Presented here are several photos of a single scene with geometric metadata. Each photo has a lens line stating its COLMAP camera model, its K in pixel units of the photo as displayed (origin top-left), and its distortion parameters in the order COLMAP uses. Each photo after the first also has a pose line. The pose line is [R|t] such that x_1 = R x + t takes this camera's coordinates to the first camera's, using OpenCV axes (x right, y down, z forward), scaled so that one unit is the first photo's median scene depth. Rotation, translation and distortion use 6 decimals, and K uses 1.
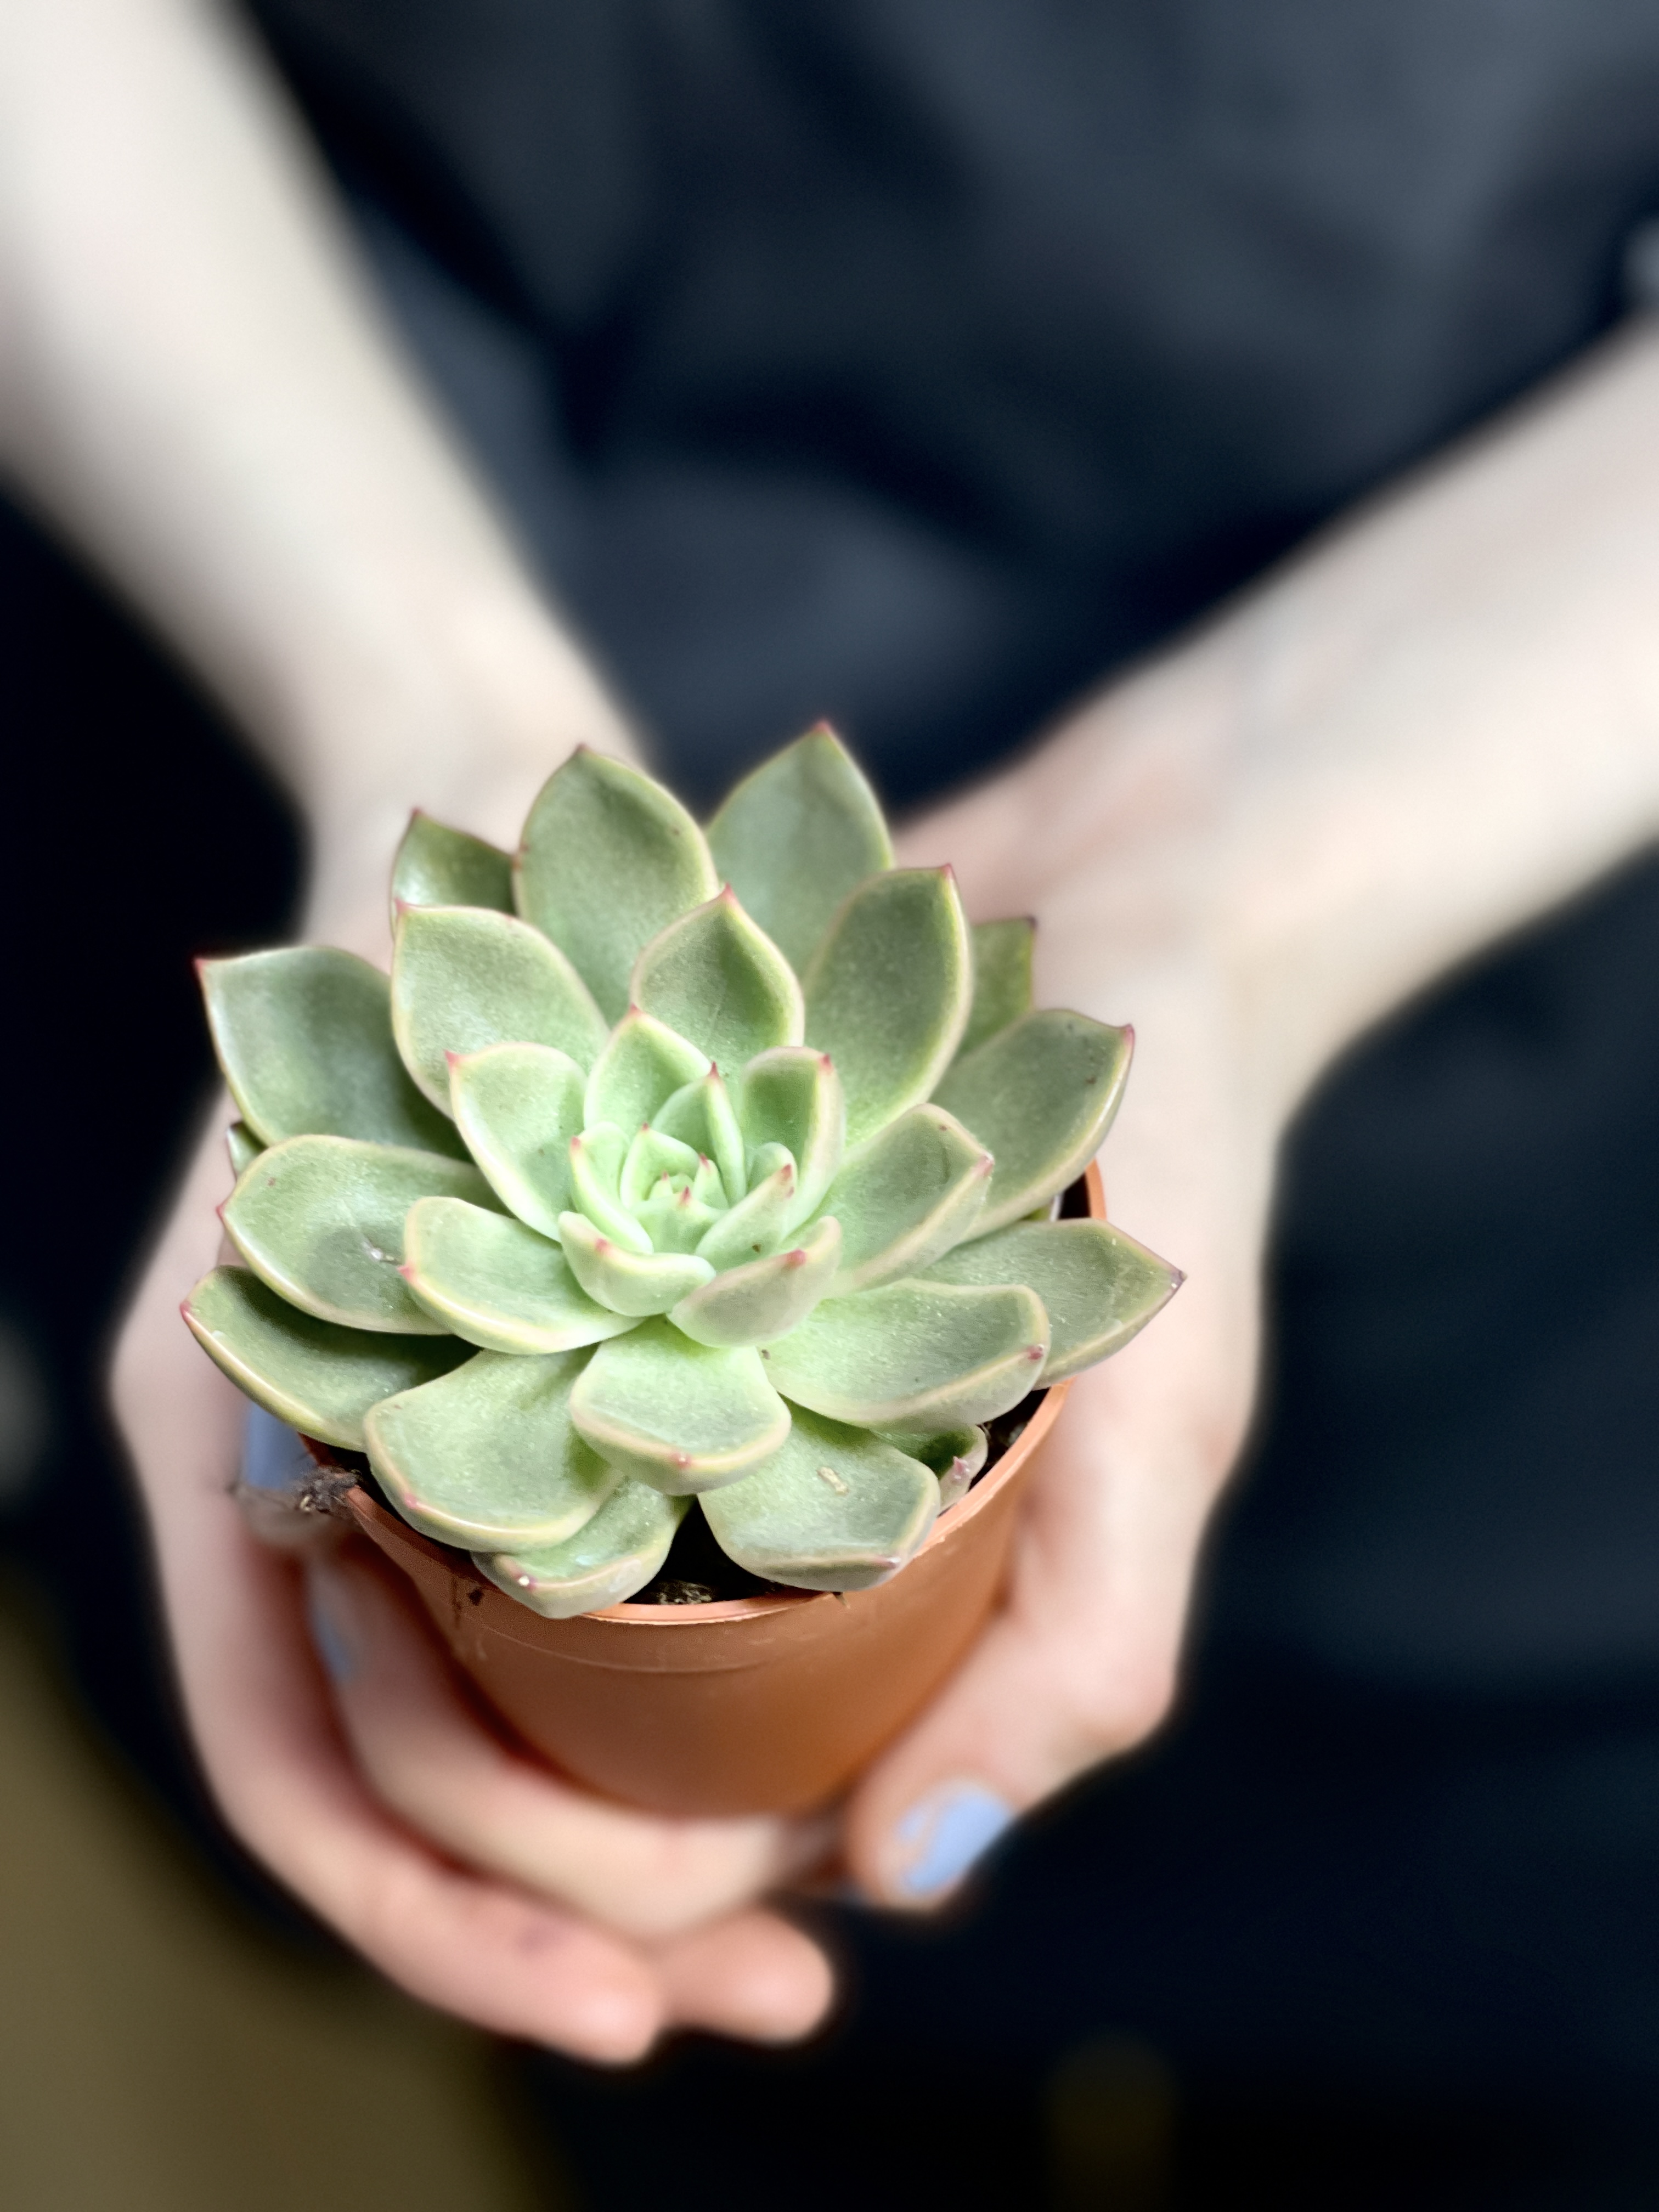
lens RADIAL K [[4435.3, 0, 829.5], [0, 4435.3, 1100.2], [0, 0, 1]] dist [0.033228, 0.000000]
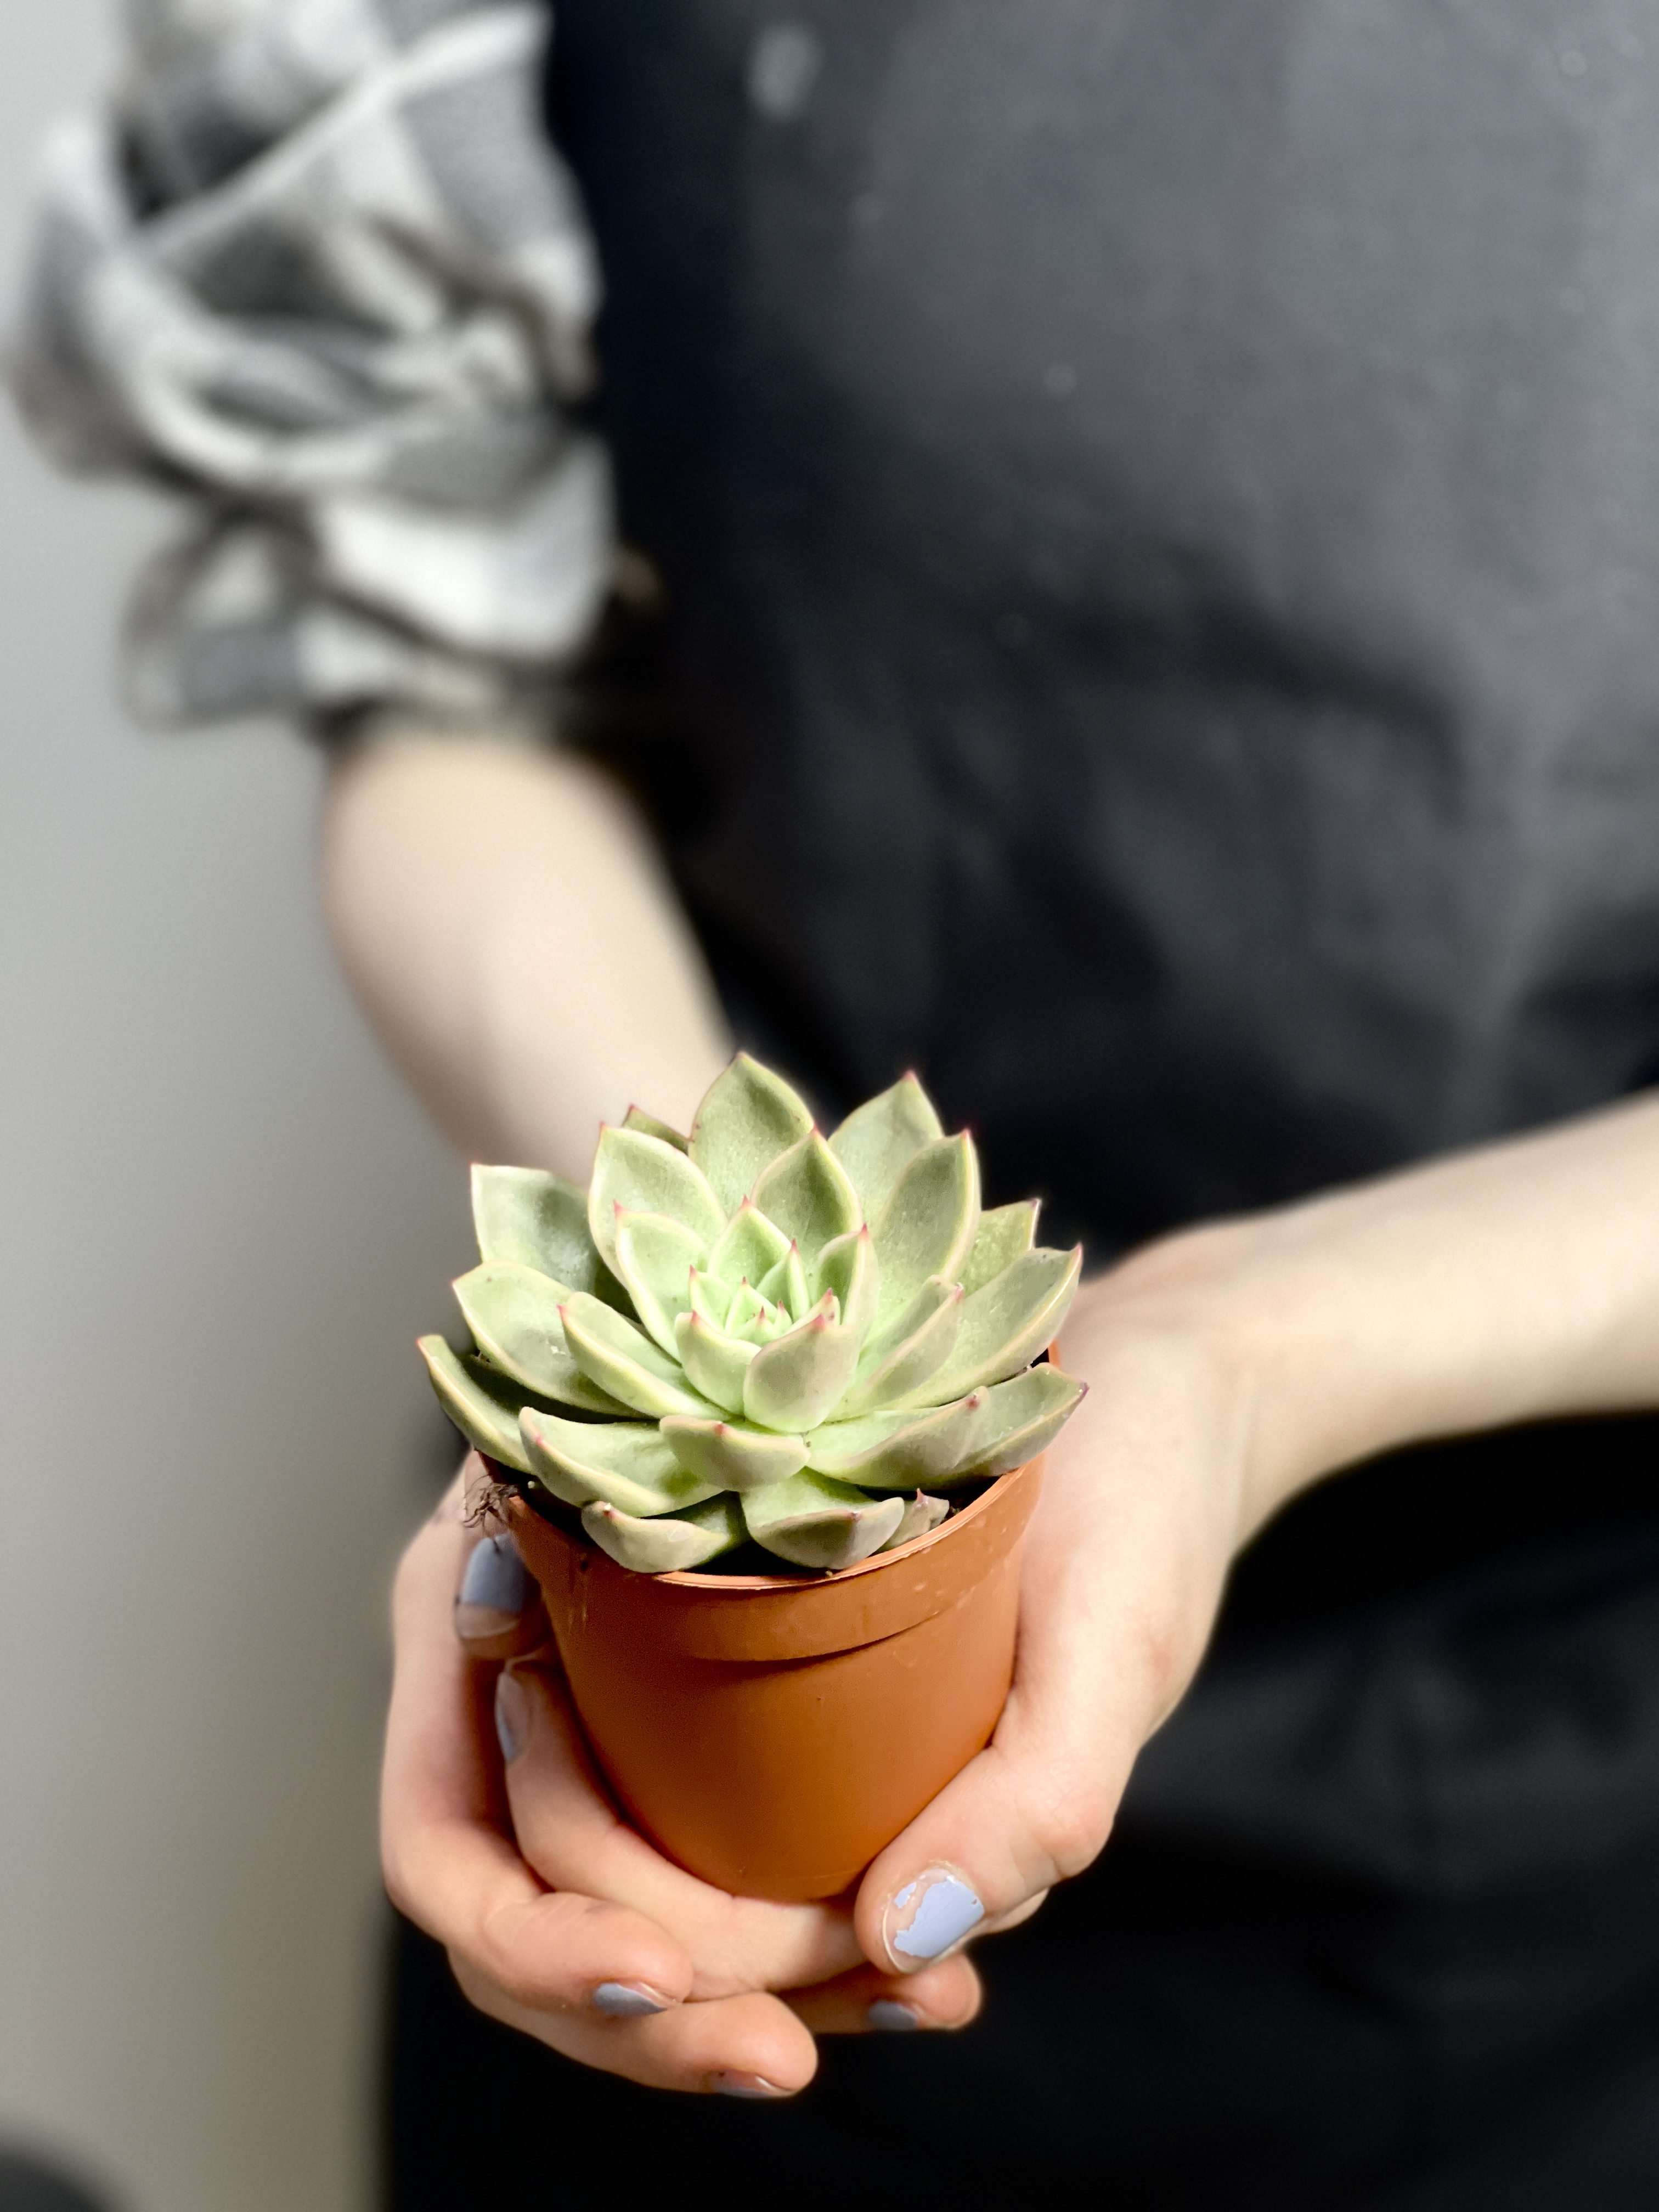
lens RADIAL K [[4435.3, 0, 826.8], [0, 4435.3, 1090.8], [0, 0, 1]] dist [0.033228, 0.000000]
pose [[0.984666, 0.068013, -0.160645, 0.215829], [-0.122678, 0.924669, -0.360468, 0.470783], [0.124027, 0.374648, 0.918834, -0.372343]]
